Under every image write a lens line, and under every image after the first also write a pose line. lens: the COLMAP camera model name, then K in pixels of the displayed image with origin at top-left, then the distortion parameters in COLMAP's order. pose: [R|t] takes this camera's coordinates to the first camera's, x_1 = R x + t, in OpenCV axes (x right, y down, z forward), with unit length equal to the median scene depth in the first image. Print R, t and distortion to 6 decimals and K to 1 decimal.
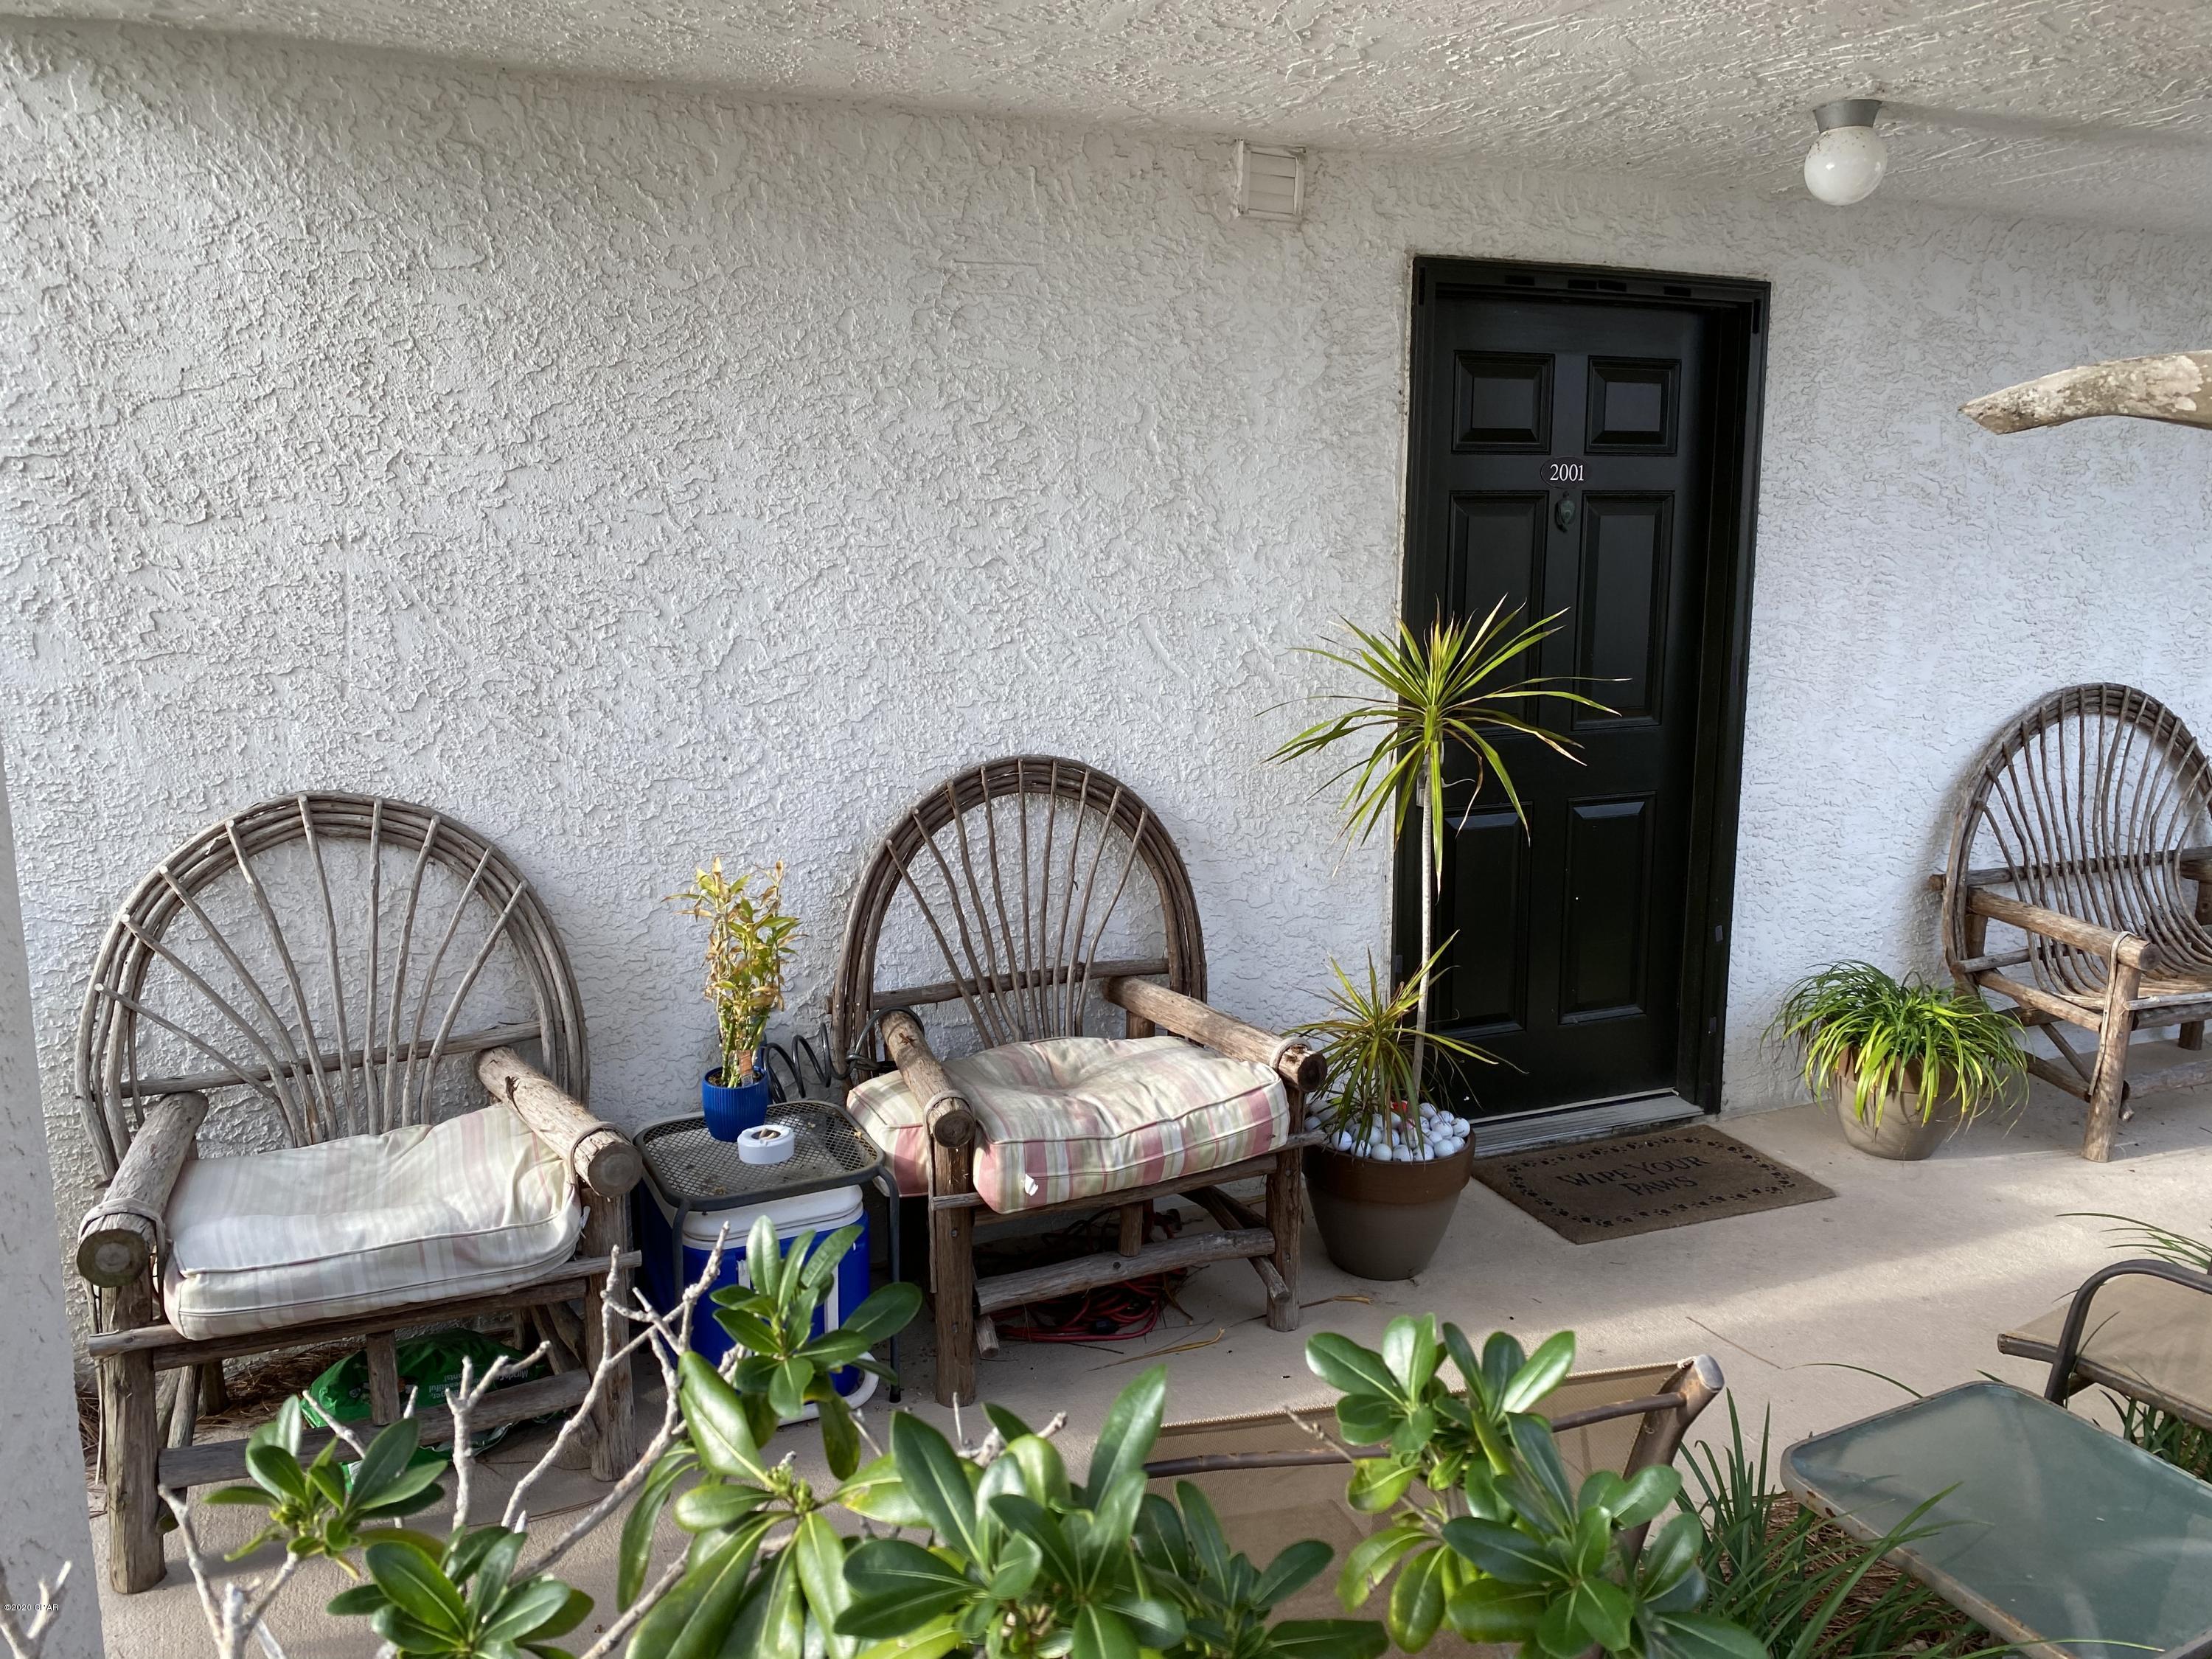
lens RADIAL K [[1659.2, 0, 1108.3], [0, 1659.2, 820.9], [0, 0, 1]] dist [0.019410, -0.036343]
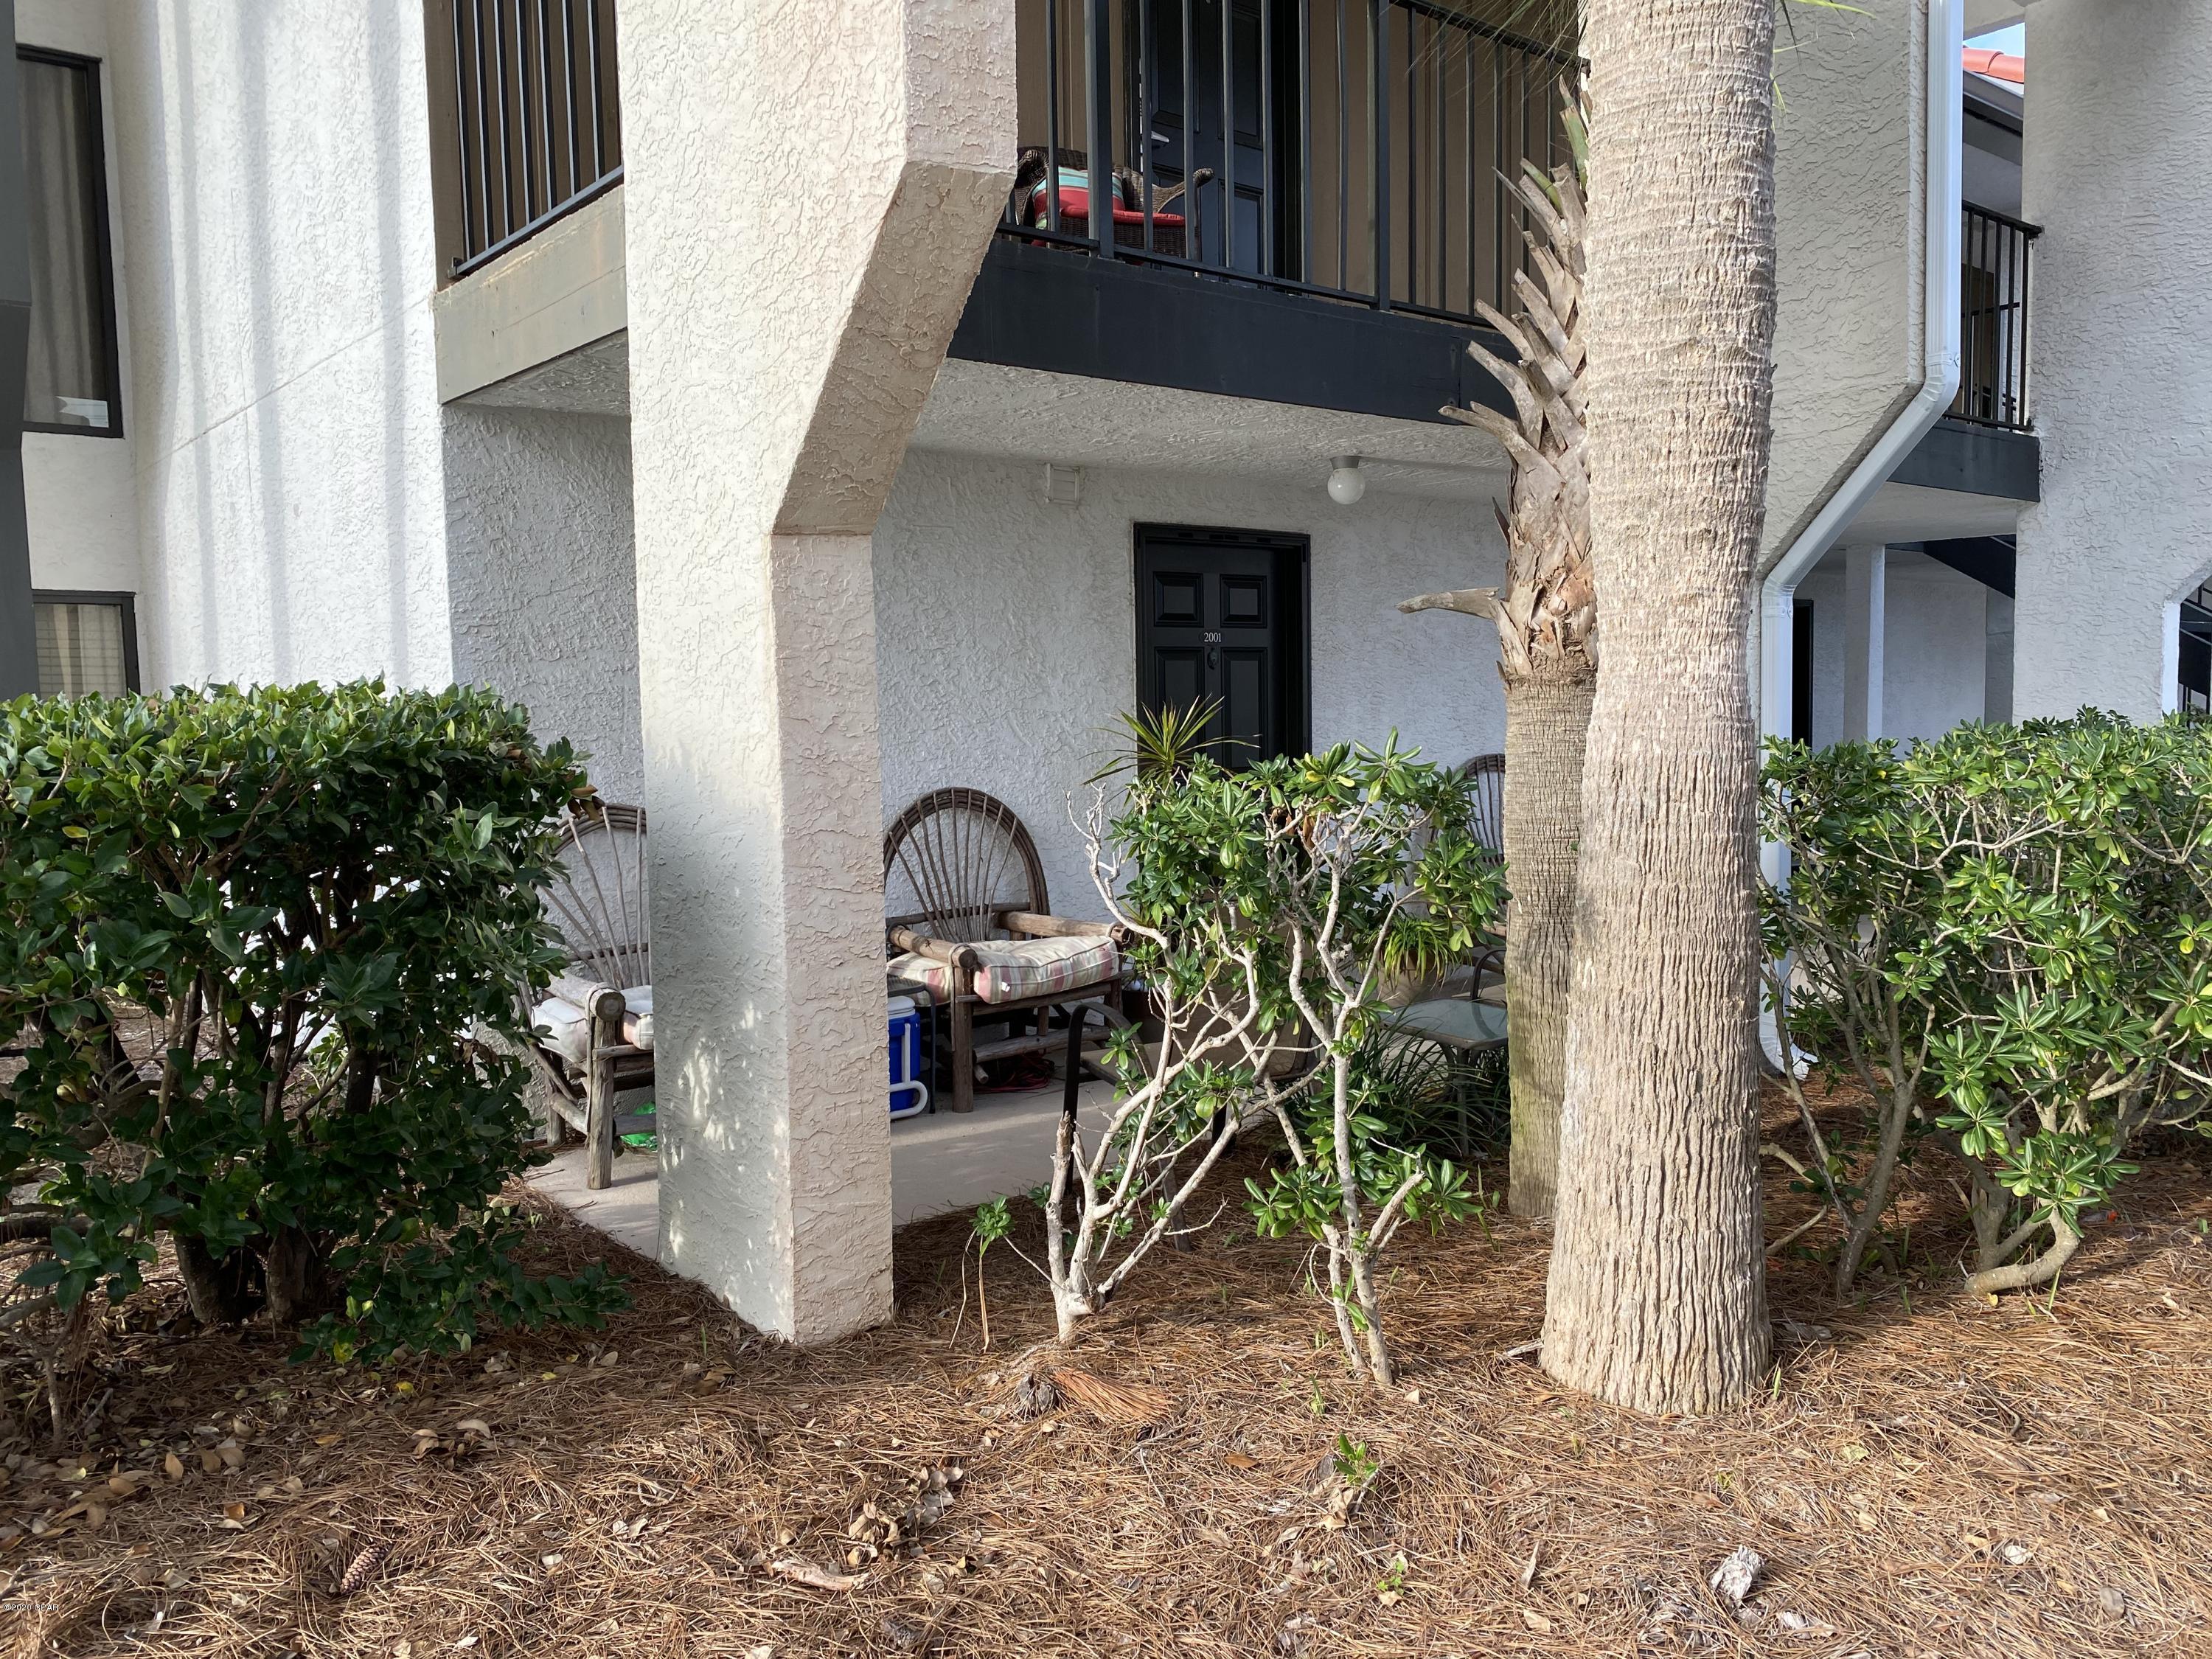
lens RADIAL K [[1659.2, 0, 1101.0], [0, 1659.2, 834.0], [0, 0, 1]] dist [0.019410, -0.036343]
pose [[0.964255, -0.033265, 0.262880, -0.370734], [0.059580, 0.993903, -0.092772, 0.187519], [-0.258191, 0.105118, 0.960358, -0.779556]]
